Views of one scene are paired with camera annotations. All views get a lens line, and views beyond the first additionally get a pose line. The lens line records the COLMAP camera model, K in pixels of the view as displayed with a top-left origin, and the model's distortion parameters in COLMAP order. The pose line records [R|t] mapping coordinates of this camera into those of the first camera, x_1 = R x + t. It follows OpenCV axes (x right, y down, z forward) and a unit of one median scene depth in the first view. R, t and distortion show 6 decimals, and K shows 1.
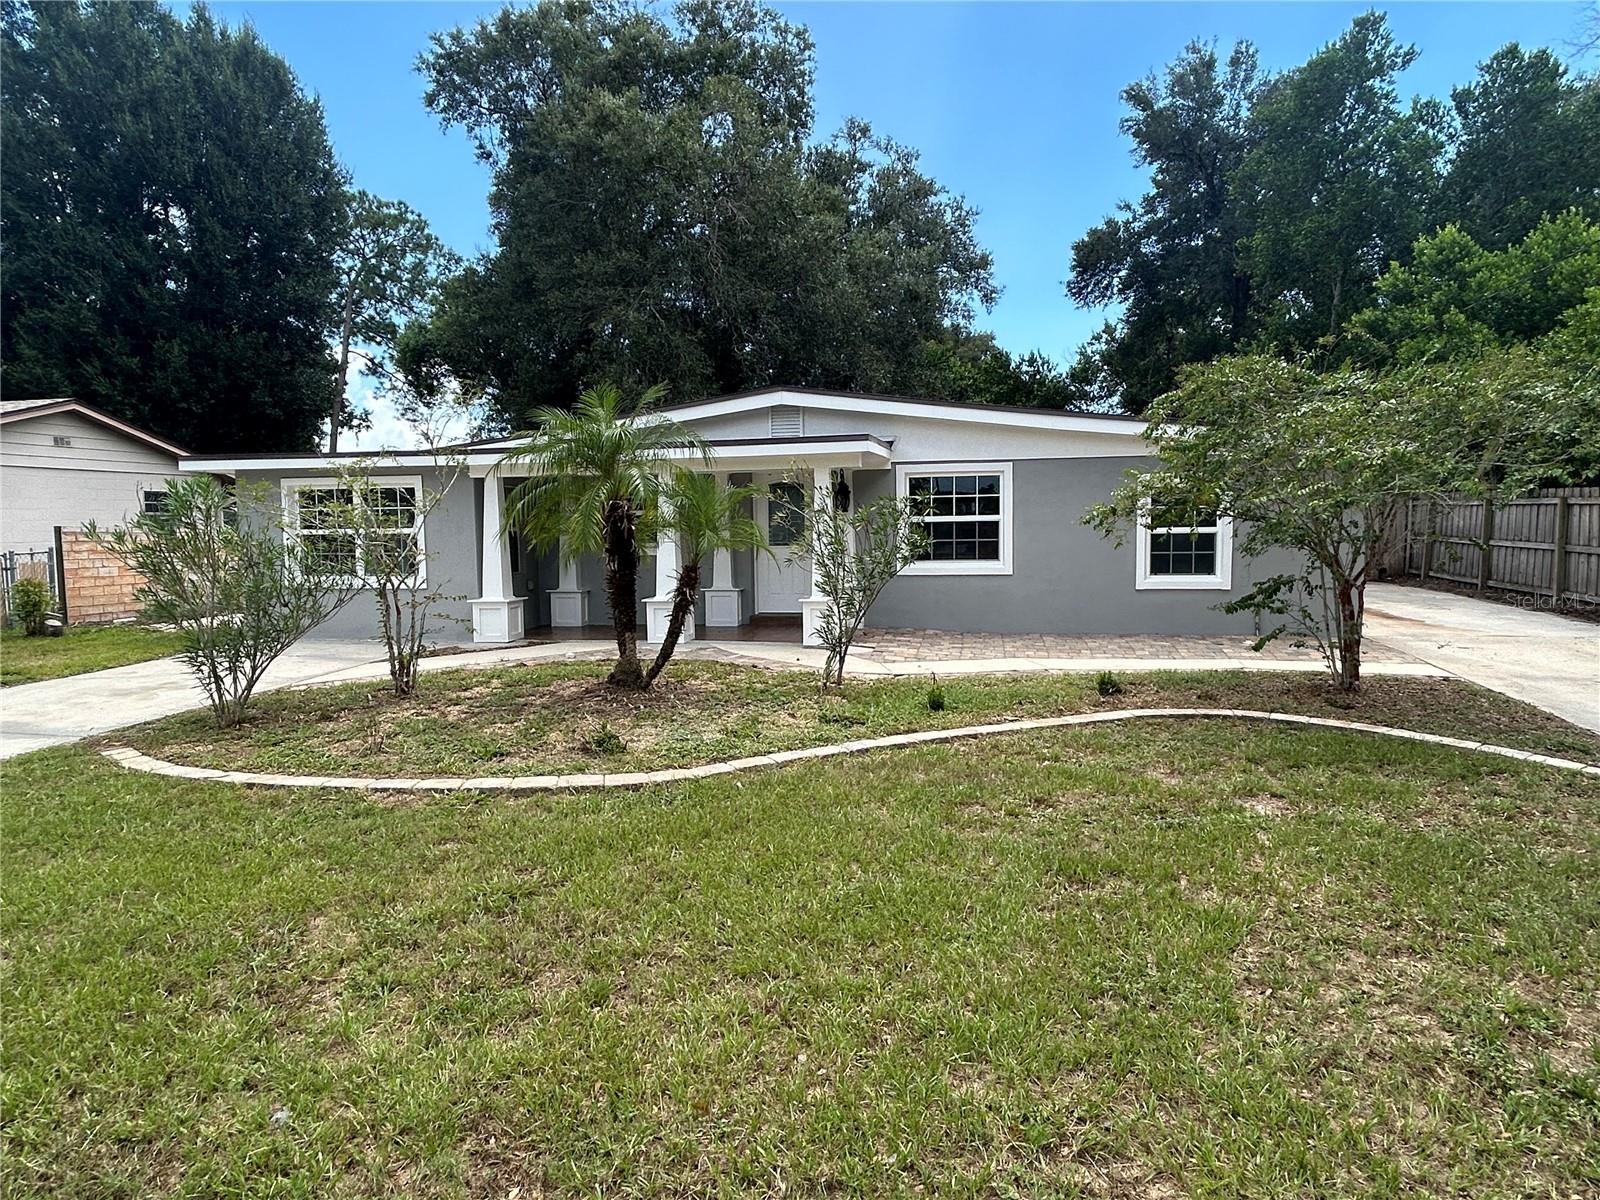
lens RADIAL K [[995.3, 0, 798.1], [0, 995.3, 600.3], [0, 0, 1]] dist [-0.010404, 0.009216]
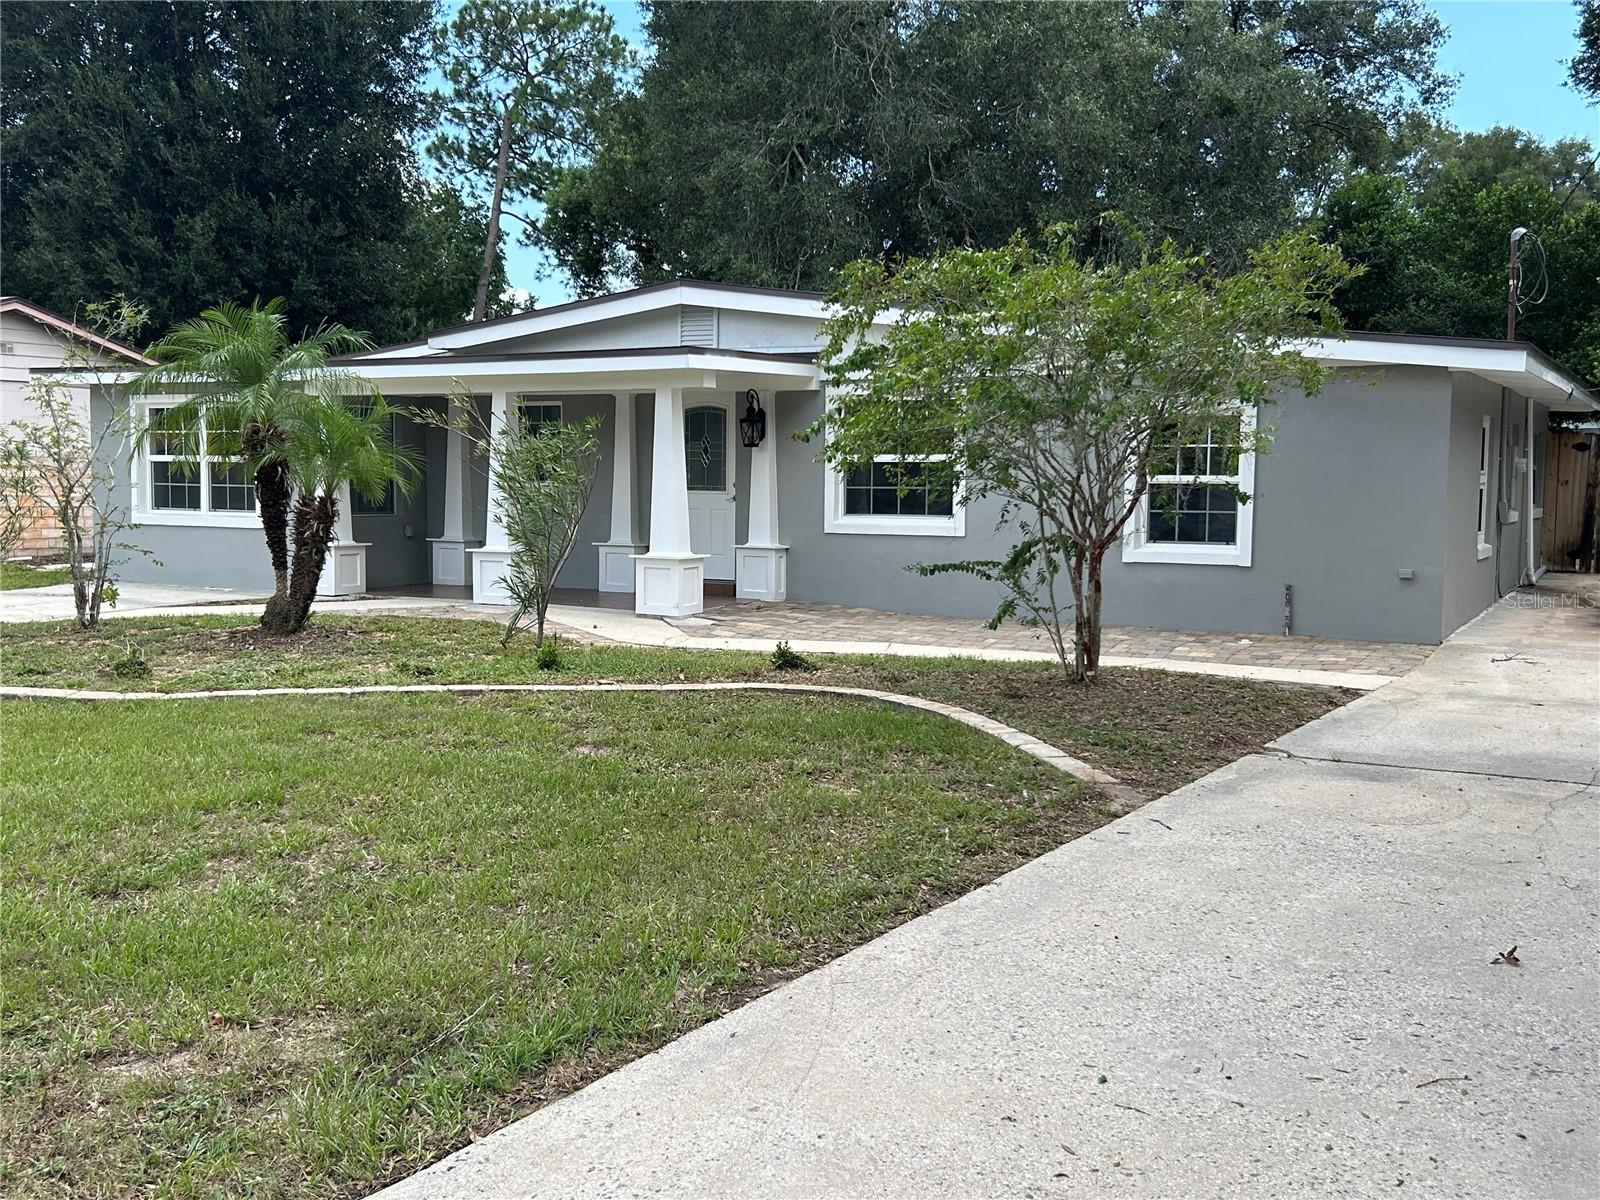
lens RADIAL K [[1645.4, 0, 786.0], [0, 1645.4, 611.3], [0, 0, 1]] dist [0.026919, 0.000000]
pose [[0.948689, 0.048320, -0.312497, 0.267600], [-0.045778, 0.998832, 0.015471, 0.009322], [0.312879, -0.000371, 0.949793, -0.102230]]
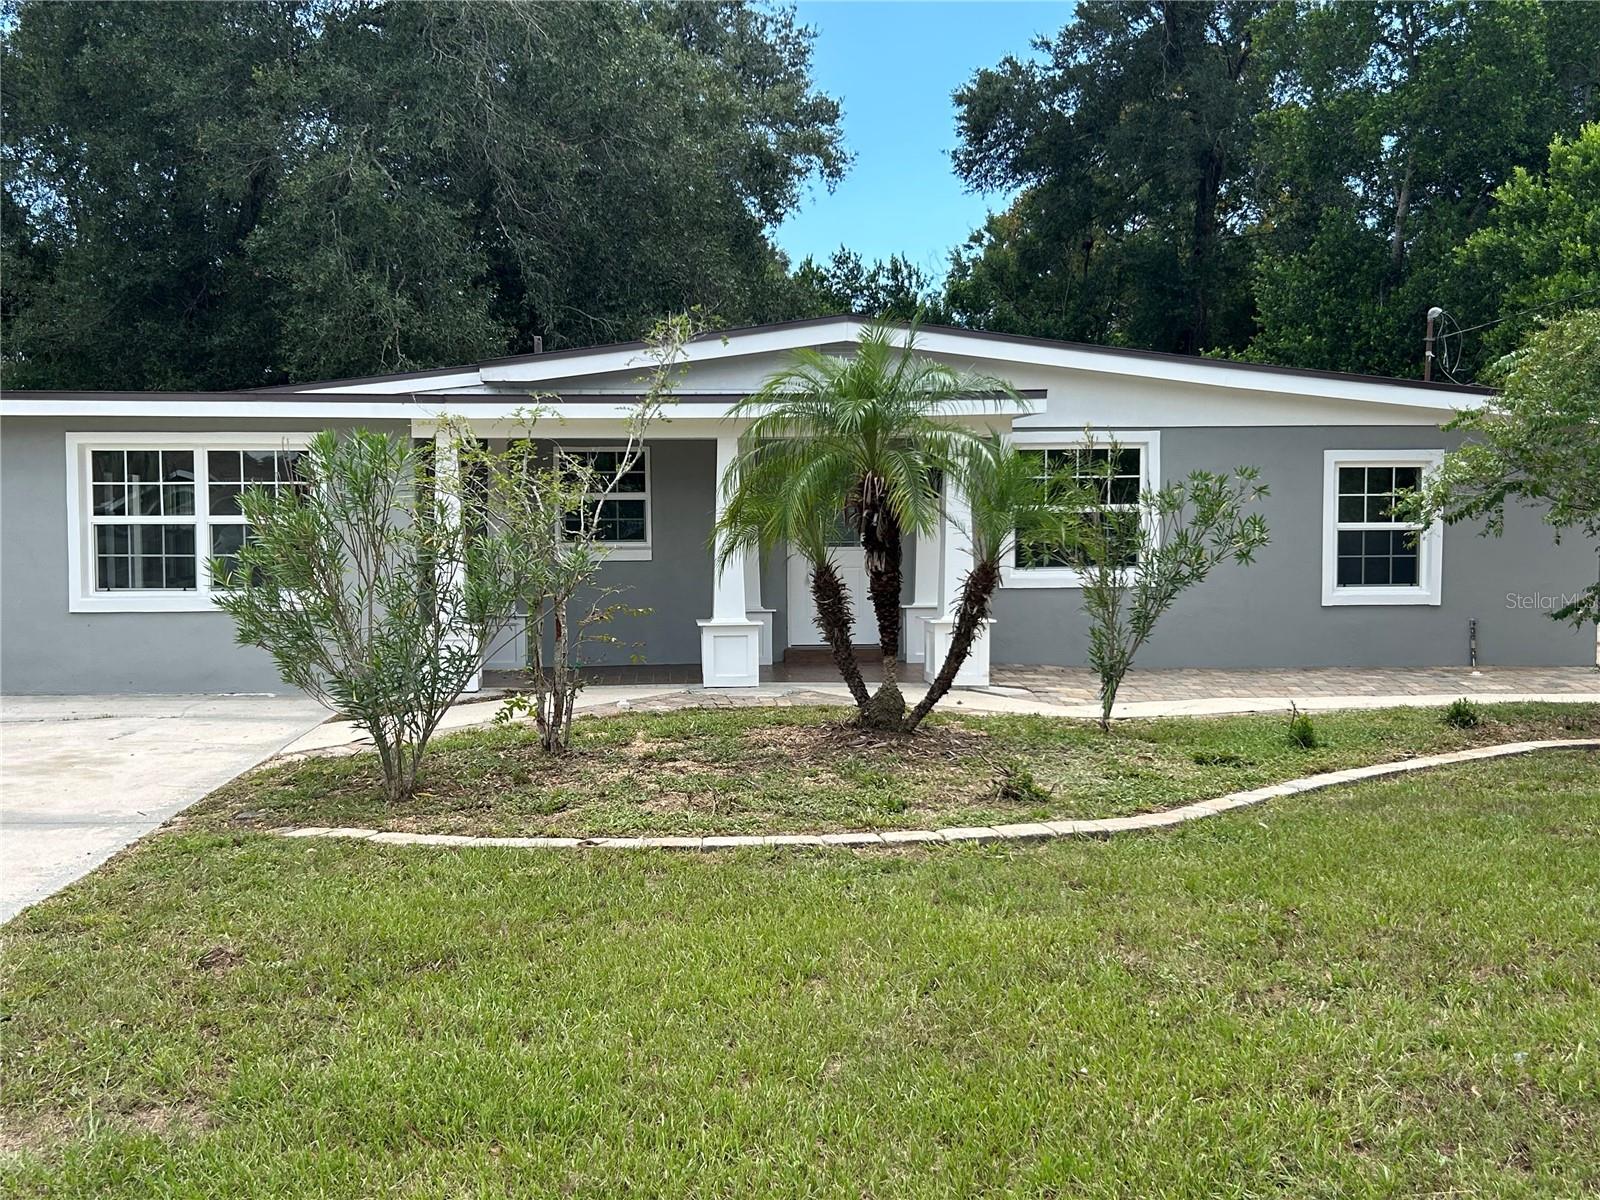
lens RADIAL K [[1699.8, 0, 779.4], [0, 1699.8, 607.1], [0, 0, 1]] dist [0.025855, 0.000000]
pose [[0.968763, -0.004962, 0.247937, -0.202232], [0.012302, 0.999530, -0.028063, 0.011302], [-0.247682, 0.030237, 0.968370, -0.068598]]
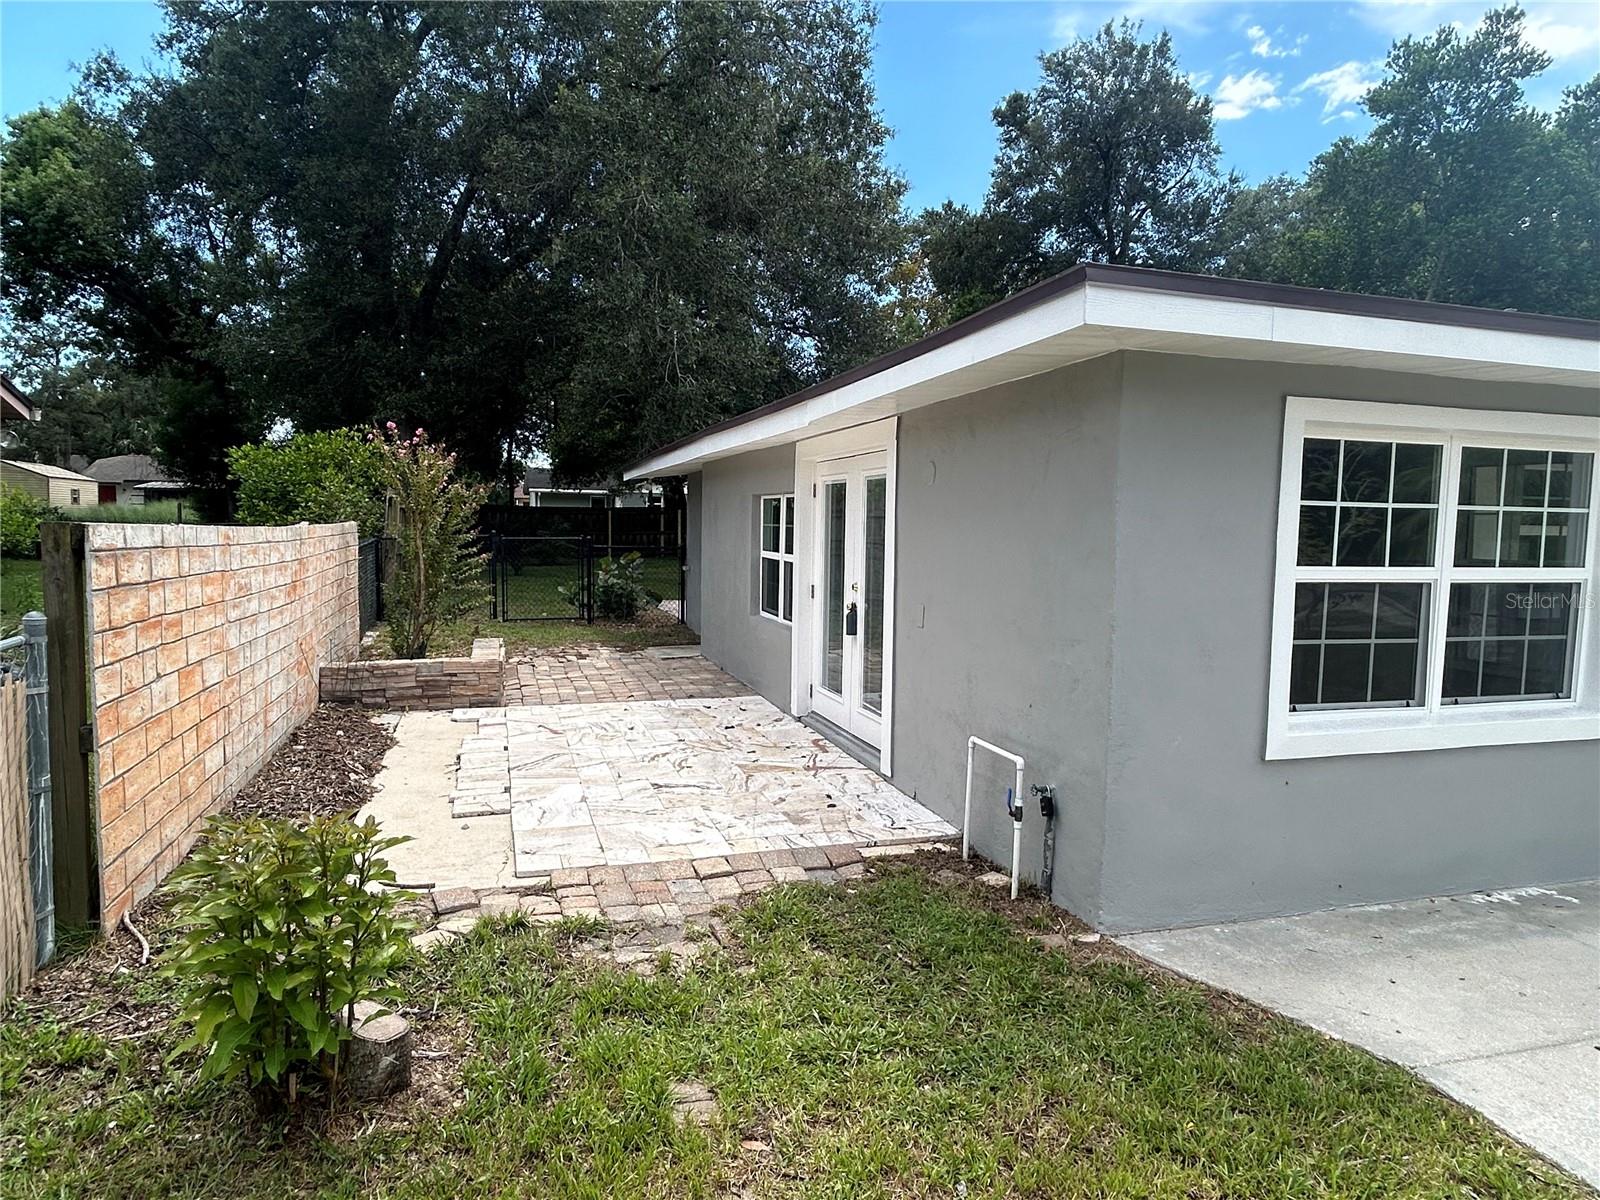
lens RADIAL K [[995.3, 0, 797.3], [0, 995.3, 607.6], [0, 0, 1]] dist [-0.010404, 0.009216]
pose [[0.883499, -0.011487, 0.468293, -0.447656], [0.007231, 0.999915, 0.010885, -0.035821], [-0.468378, -0.006230, 0.883506, 0.455882]]
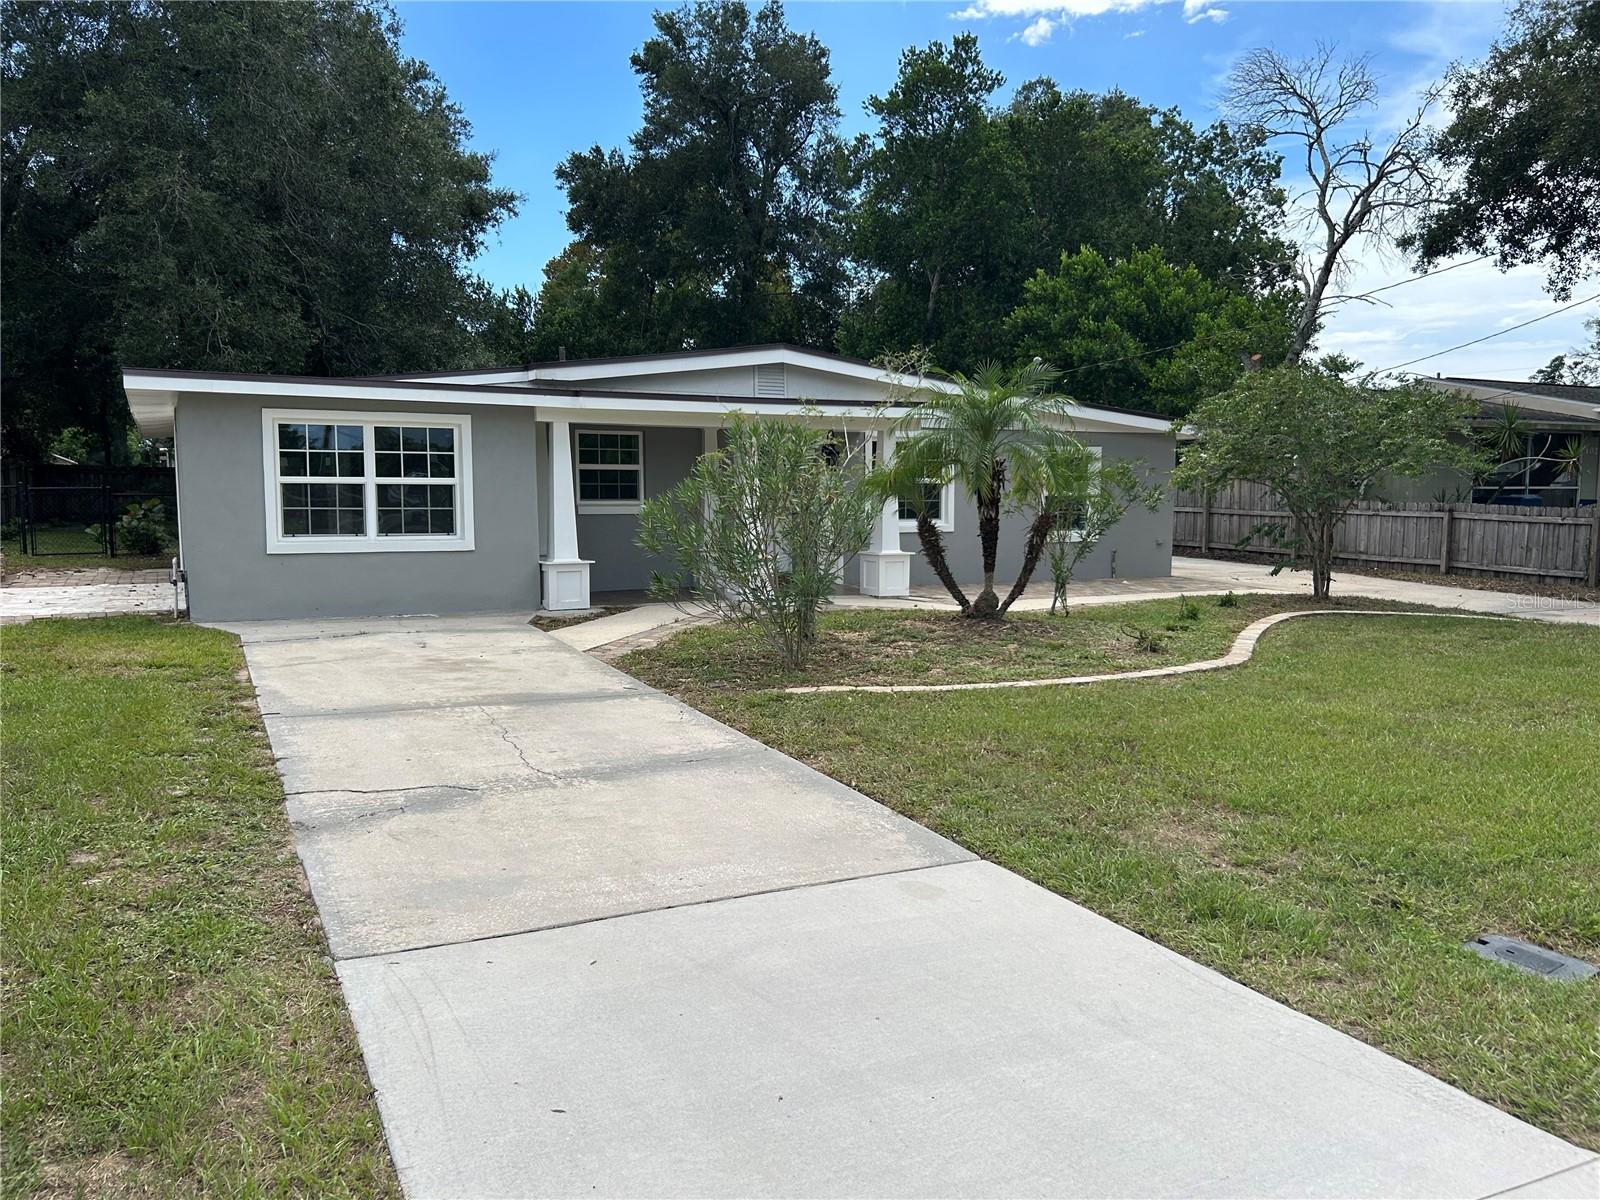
lens RADIAL K [[1251.6, 0, 810.8], [0, 1251.6, 608.9], [0, 0, 1]] dist [0.040556, -0.042675]
pose [[0.788119, -0.042836, 0.614031, -0.445737], [0.034512, 0.999081, 0.025402, 0.011584], [-0.614555, 0.001171, 0.788873, -0.007175]]
